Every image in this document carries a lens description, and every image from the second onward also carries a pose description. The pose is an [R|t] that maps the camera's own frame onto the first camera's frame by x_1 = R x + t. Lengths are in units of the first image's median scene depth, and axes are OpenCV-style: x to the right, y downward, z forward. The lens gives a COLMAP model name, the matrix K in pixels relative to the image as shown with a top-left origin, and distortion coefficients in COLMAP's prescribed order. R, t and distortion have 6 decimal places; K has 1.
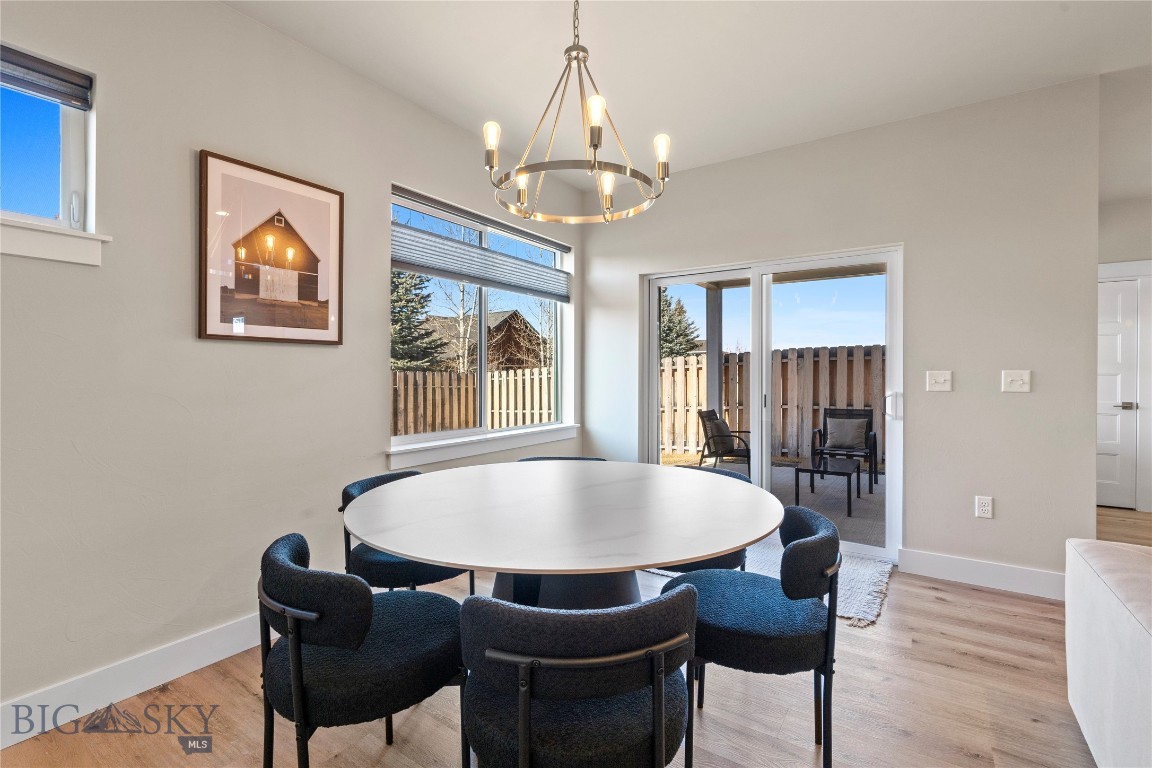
lens RADIAL K [[516.2, 0, 578.2], [0, 516.2, 377.6], [0, 0, 1]] dist [-0.000805, 0.000036]
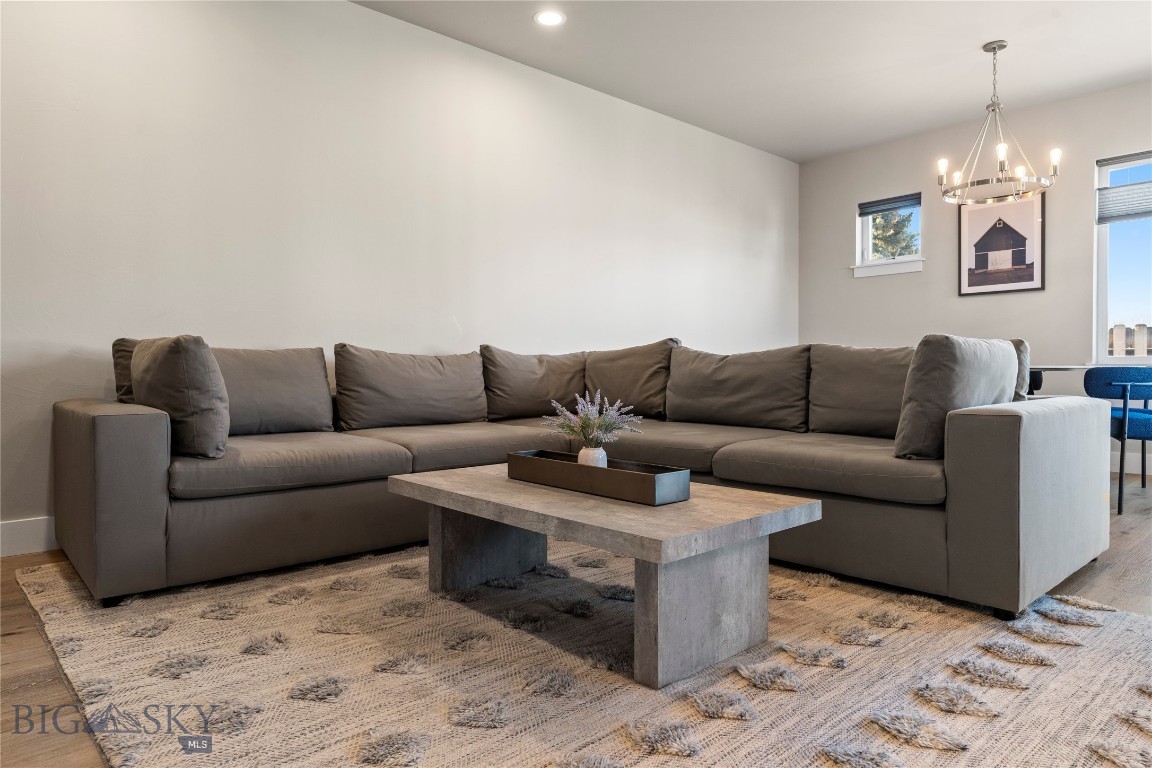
lens RADIAL K [[702.3, 0, 576.6], [0, 702.3, 373.1], [0, 0, 1]] dist [0.003438, 0.001060]
pose [[-0.244118, 0.008855, -0.969705, 1.142137], [-0.002369, 0.999950, 0.009728, 0.099468], [0.969743, 0.004672, -0.244085, 0.108296]]
